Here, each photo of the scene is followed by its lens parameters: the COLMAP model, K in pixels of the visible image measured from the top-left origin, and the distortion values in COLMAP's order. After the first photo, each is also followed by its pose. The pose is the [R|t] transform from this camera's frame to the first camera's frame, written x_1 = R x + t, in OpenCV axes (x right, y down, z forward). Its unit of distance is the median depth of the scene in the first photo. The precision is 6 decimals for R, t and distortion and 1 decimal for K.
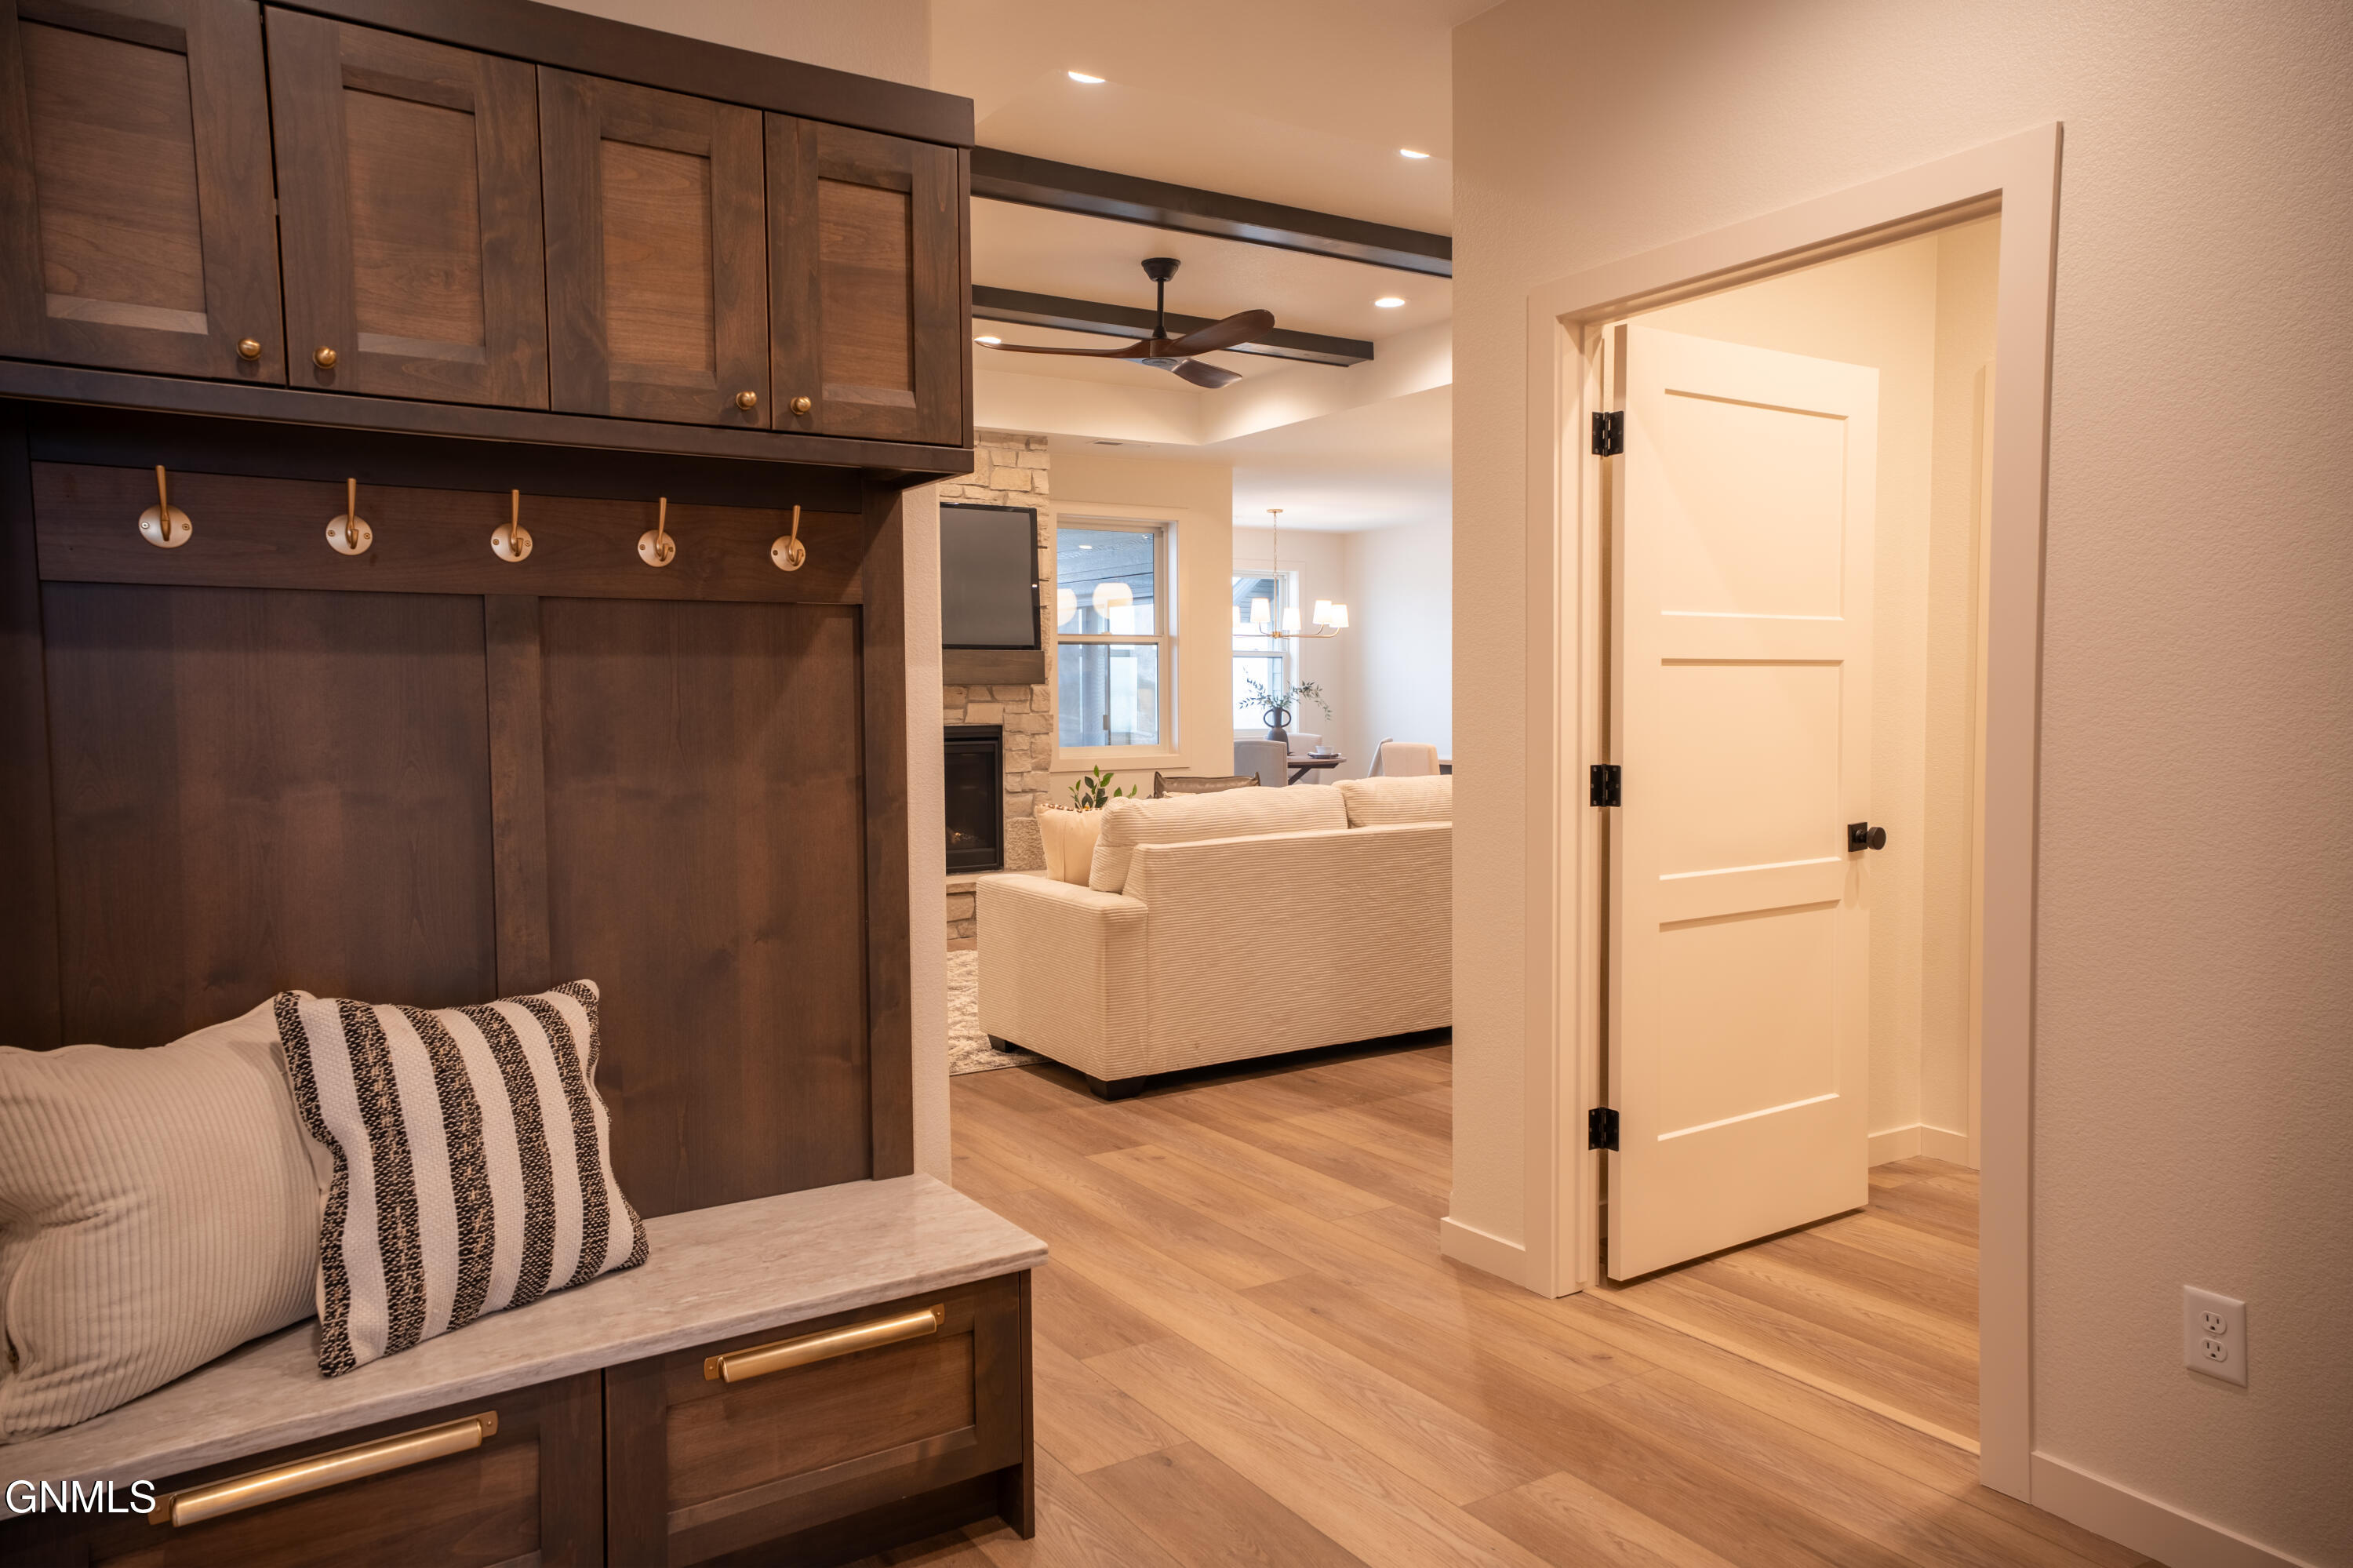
lens RADIAL K [[1593.7, 0, 1176.5], [0, 1593.7, 784.0], [0, 0, 1]] dist [0.017339, 0.001179]
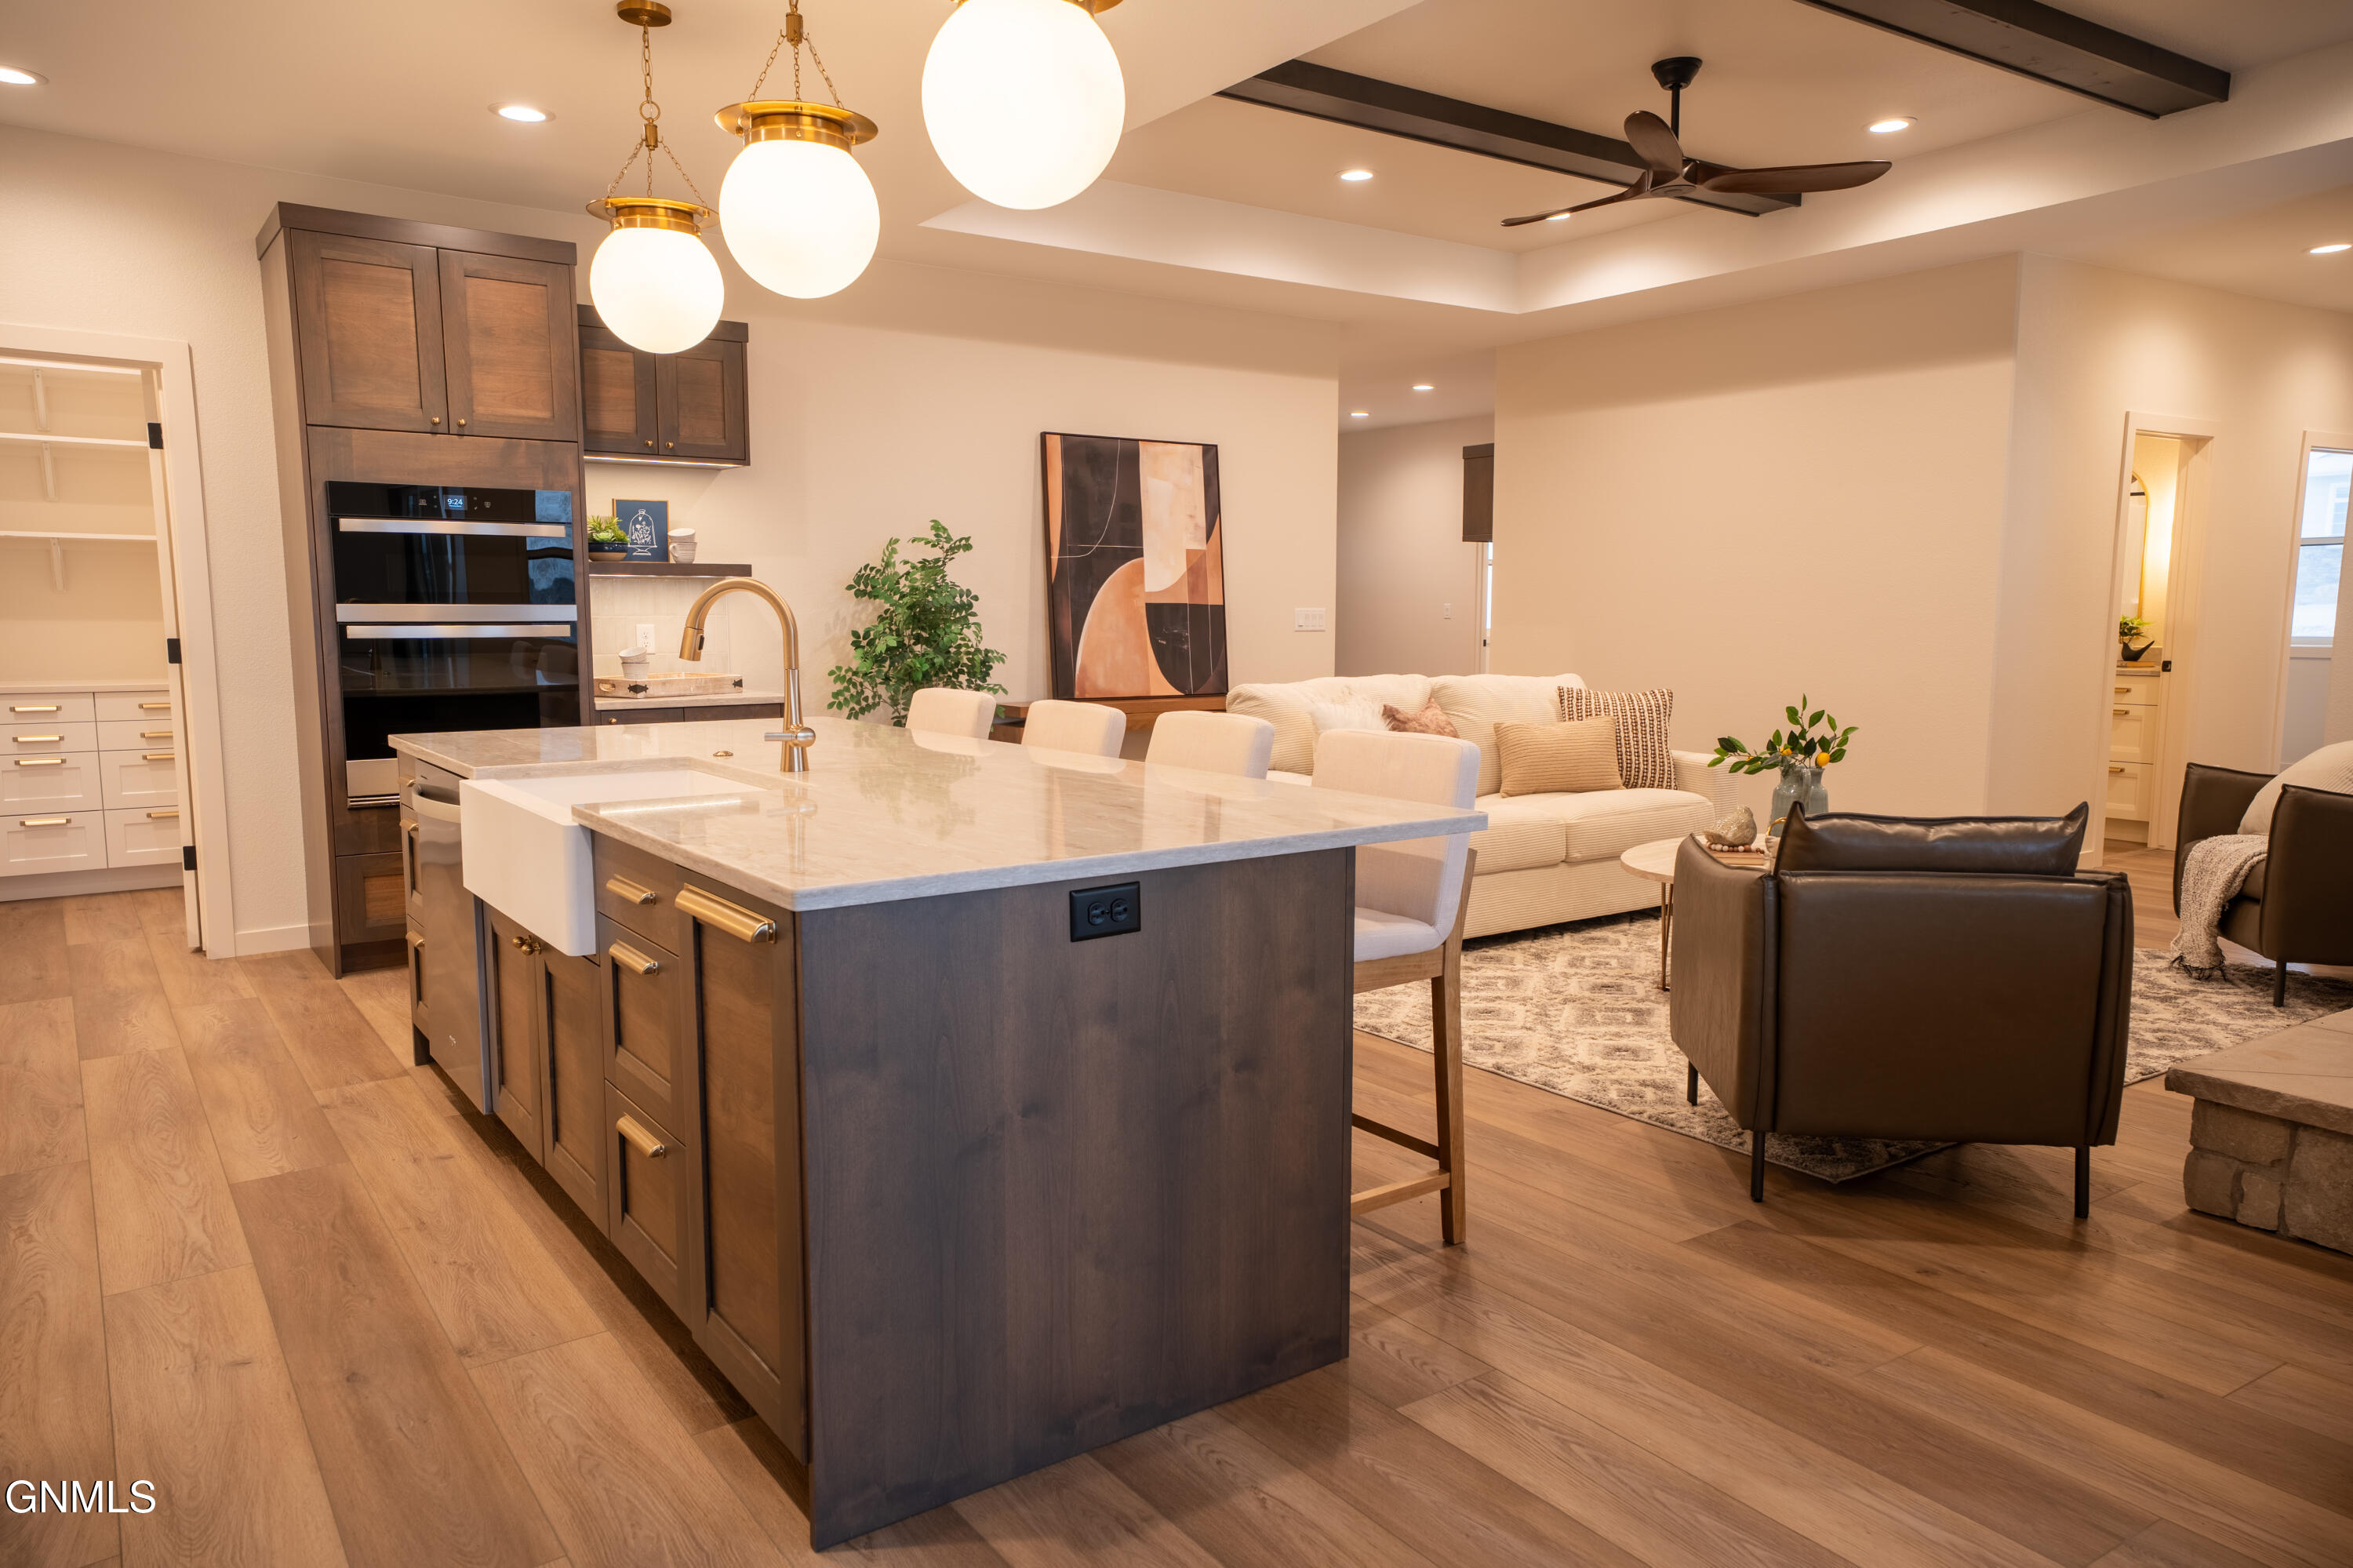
lens RADIAL K [[1600.0, 0, 1180.9], [0, 1600.0, 777.3], [0, 0, 1]] dist [0.008549, 0.083475]
pose [[-0.998892, 0.013426, -0.045095, 0.210978], [0.005833, 0.986367, 0.164458, -0.076411], [0.046688, 0.164012, -0.985353, 1.369059]]
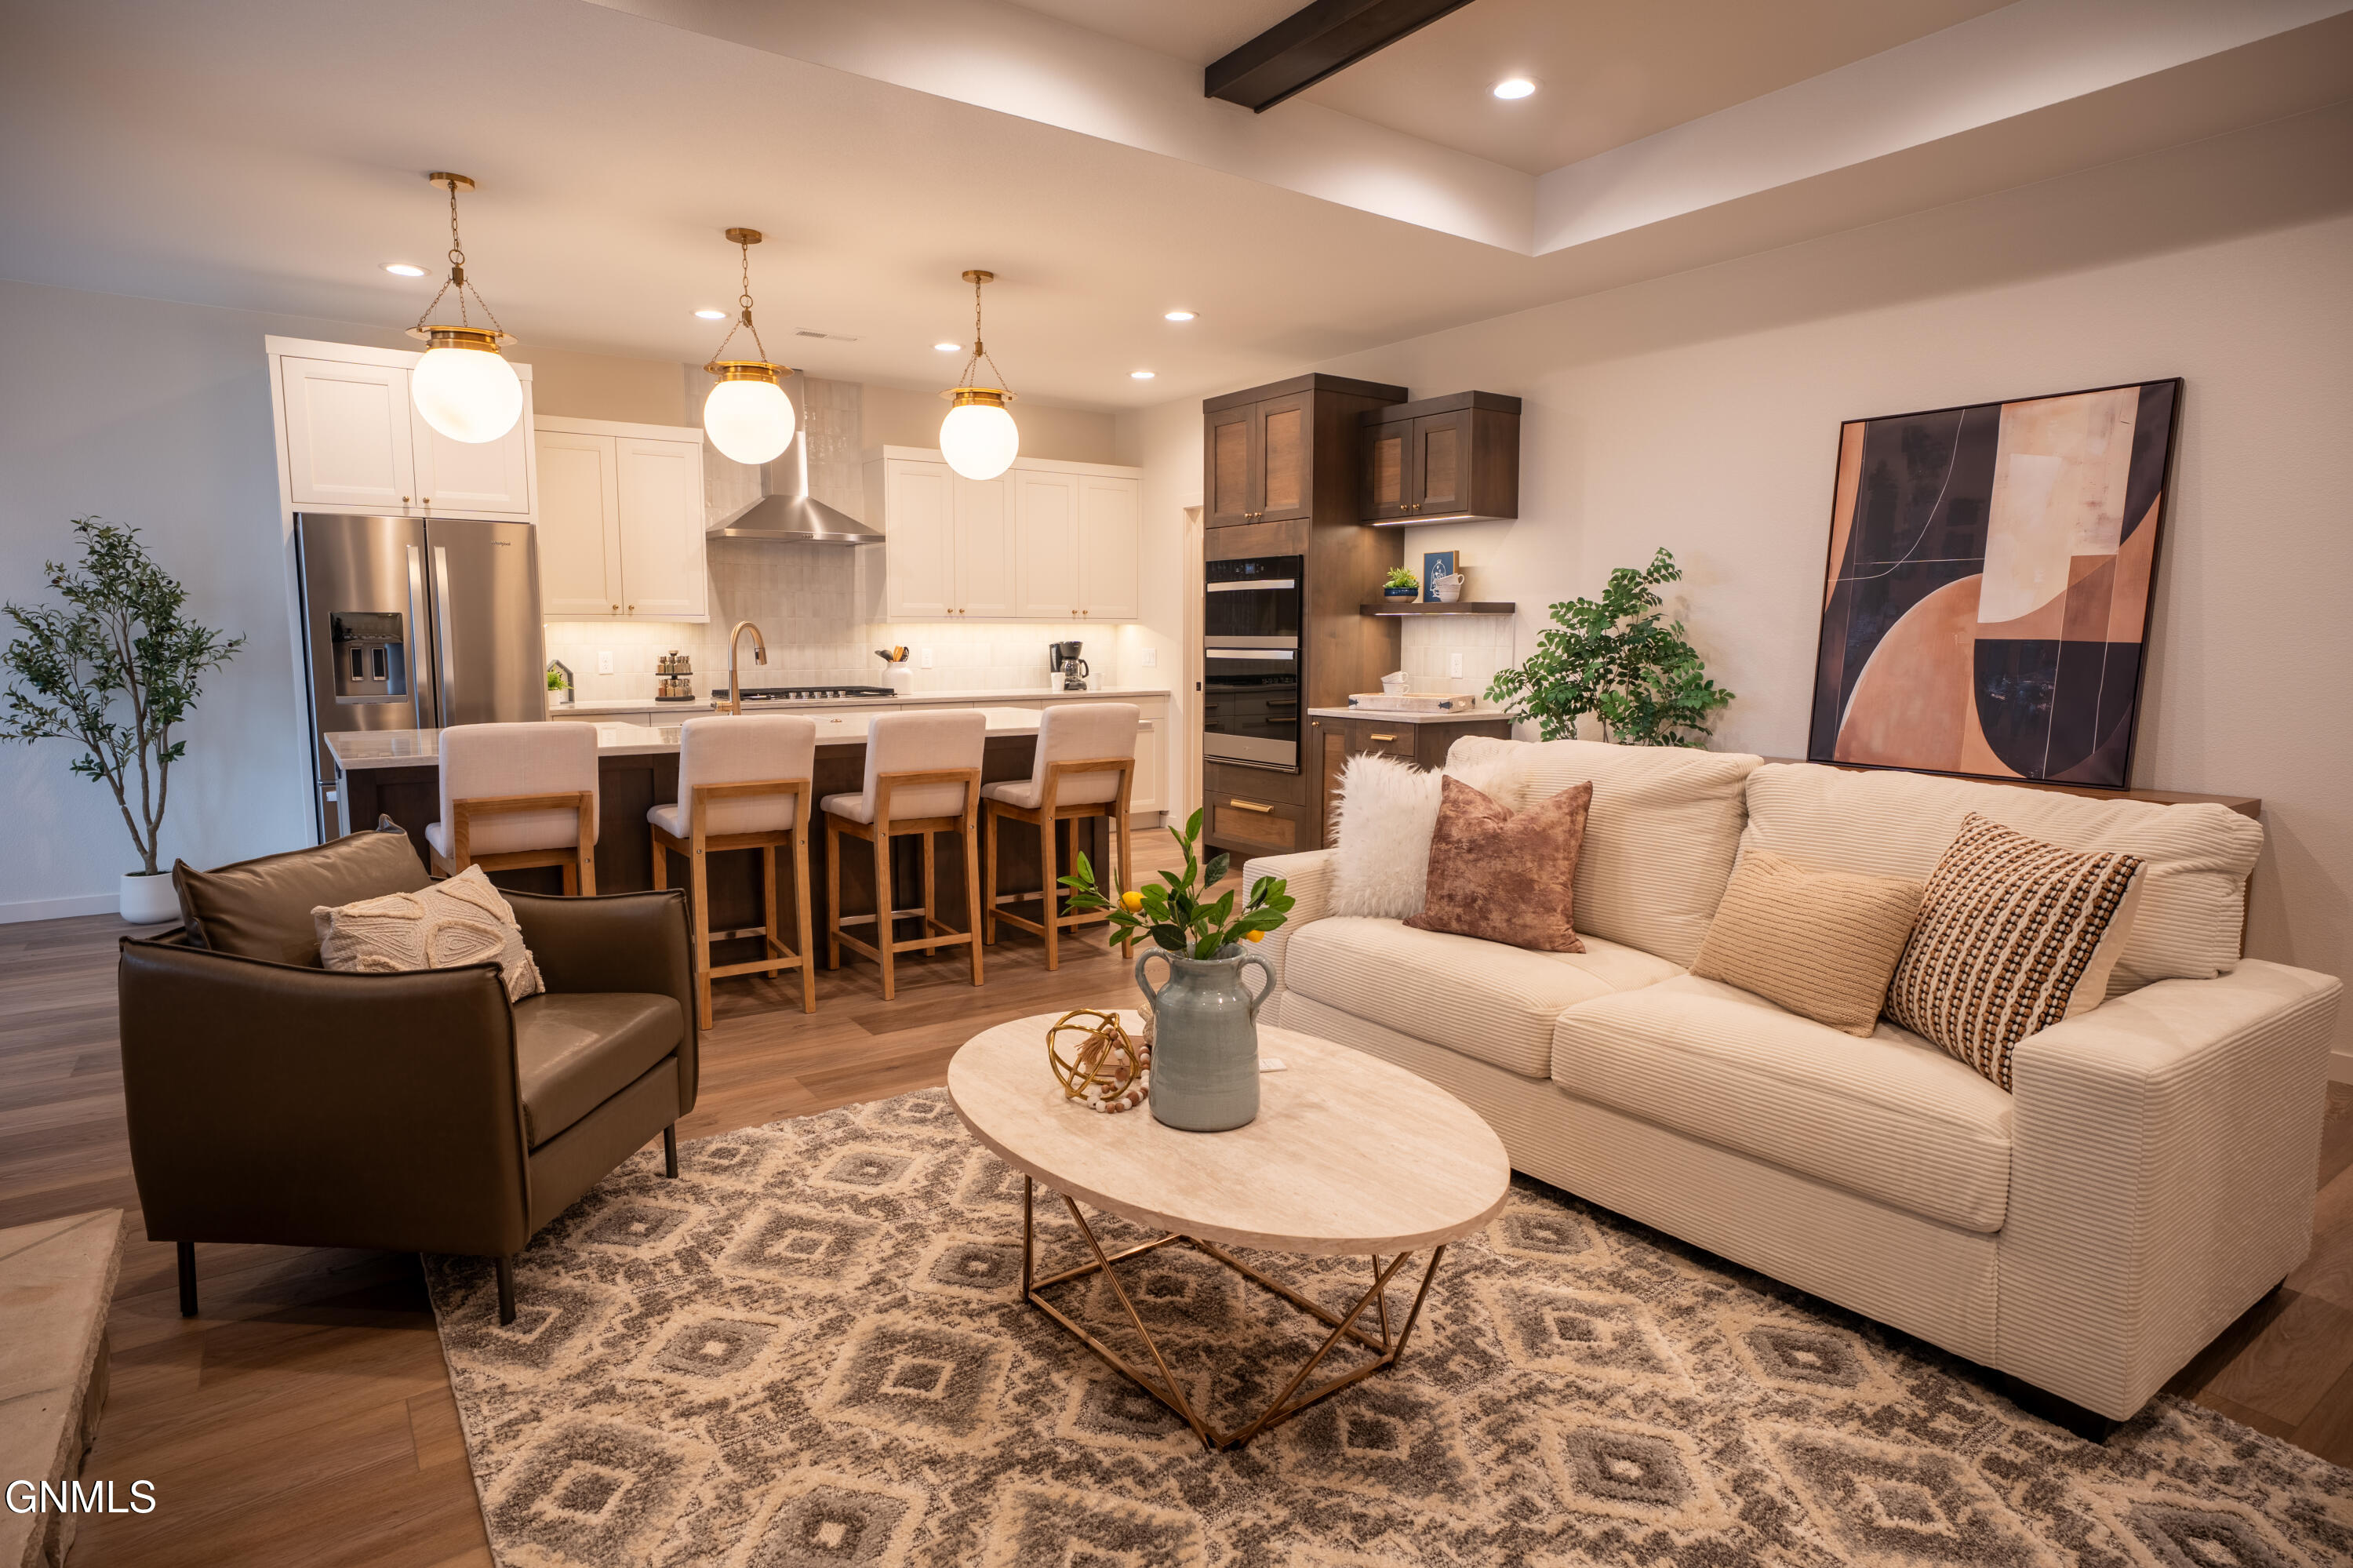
lens RADIAL K [[1269.2, 0, 1167.1], [0, 1269.2, 785.7], [0, 0, 1]] dist [-0.047521, 0.042600]
pose [[-0.047894, -0.109766, 0.992803, -0.275520], [0.052714, 0.992281, 0.112251, -0.040947], [-0.997460, 0.057711, -0.041738, 0.818854]]
